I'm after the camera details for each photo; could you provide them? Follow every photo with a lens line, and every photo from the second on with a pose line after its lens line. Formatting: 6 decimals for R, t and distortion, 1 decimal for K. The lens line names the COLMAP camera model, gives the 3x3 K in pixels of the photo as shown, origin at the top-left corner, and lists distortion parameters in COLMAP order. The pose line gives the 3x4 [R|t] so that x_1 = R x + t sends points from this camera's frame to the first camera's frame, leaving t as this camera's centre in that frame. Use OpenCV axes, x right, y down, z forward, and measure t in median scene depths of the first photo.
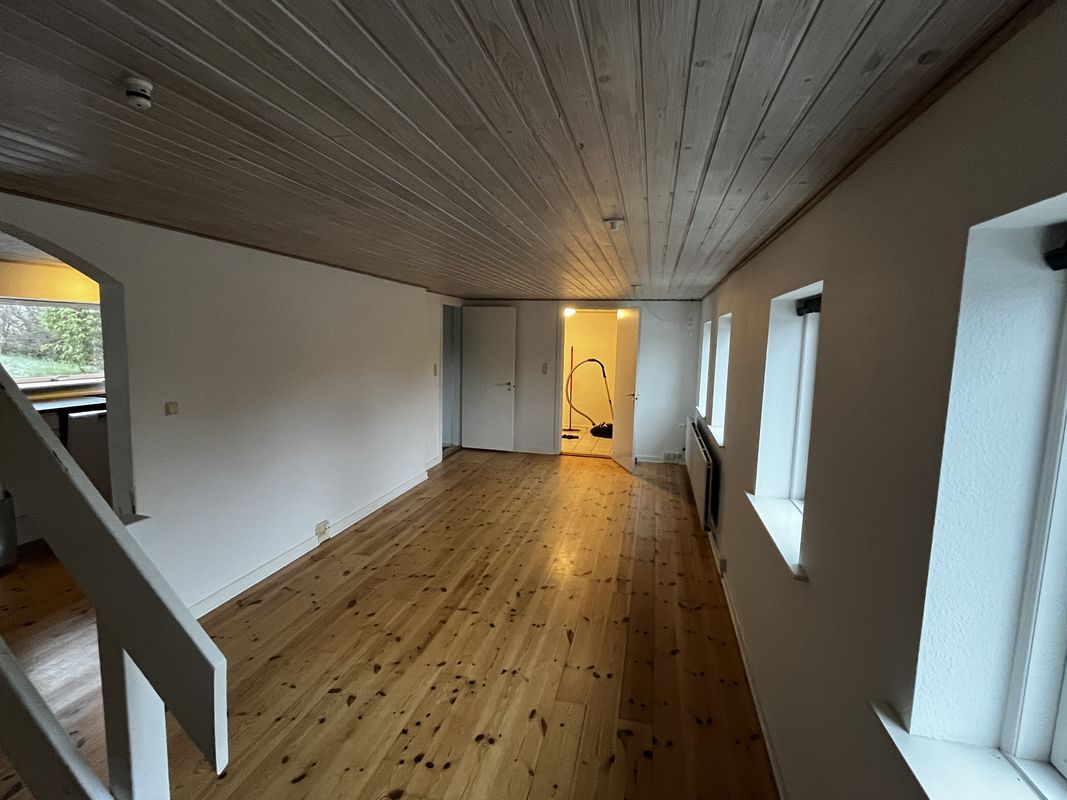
lens RADIAL K [[505.7, 0, 530.4], [0, 505.7, 397.2], [0, 0, 1]] dist [-0.000439, -0.000003]
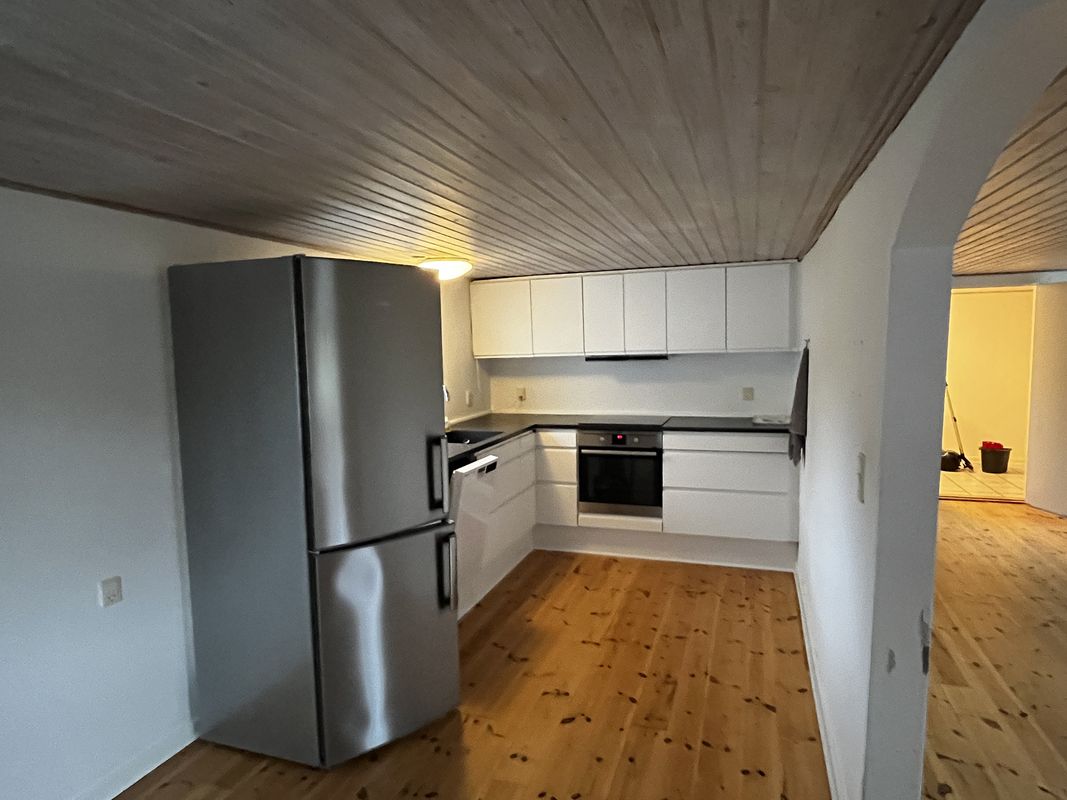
lens RADIAL K [[618.0, 0, 535.1], [0, 618.0, 399.4], [0, 0, 1]] dist [0.001372, 0.000835]
pose [[0.995183, -0.038414, -0.090200, -0.817493], [0.035889, 0.998922, -0.029448, -0.038347], [0.091234, 0.026069, 0.995488, 0.197817]]
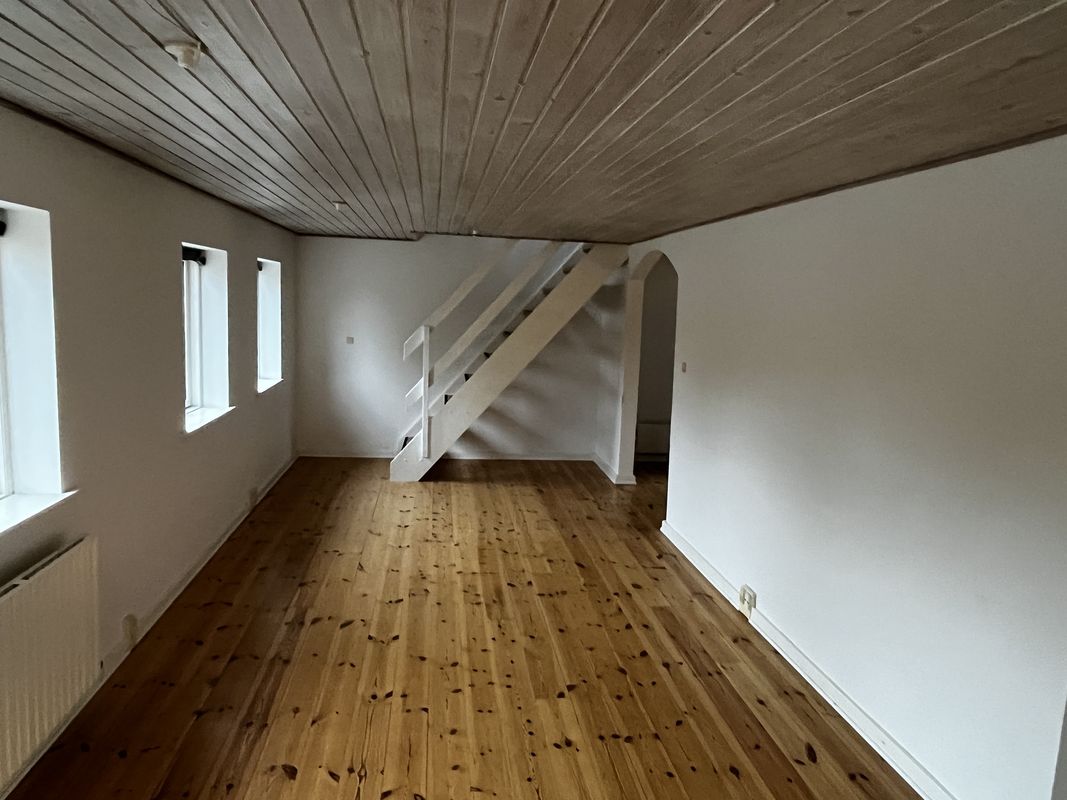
lens RADIAL K [[725.4, 0, 532.4], [0, 725.4, 398.5], [0, 0, 1]] dist [-0.002300, -0.000544]
pose [[-0.928331, -0.013165, -0.371522, 0.251867], [-0.107644, 0.966080, 0.234739, -0.221344], [0.355830, 0.257907, -0.898259, 1.926461]]
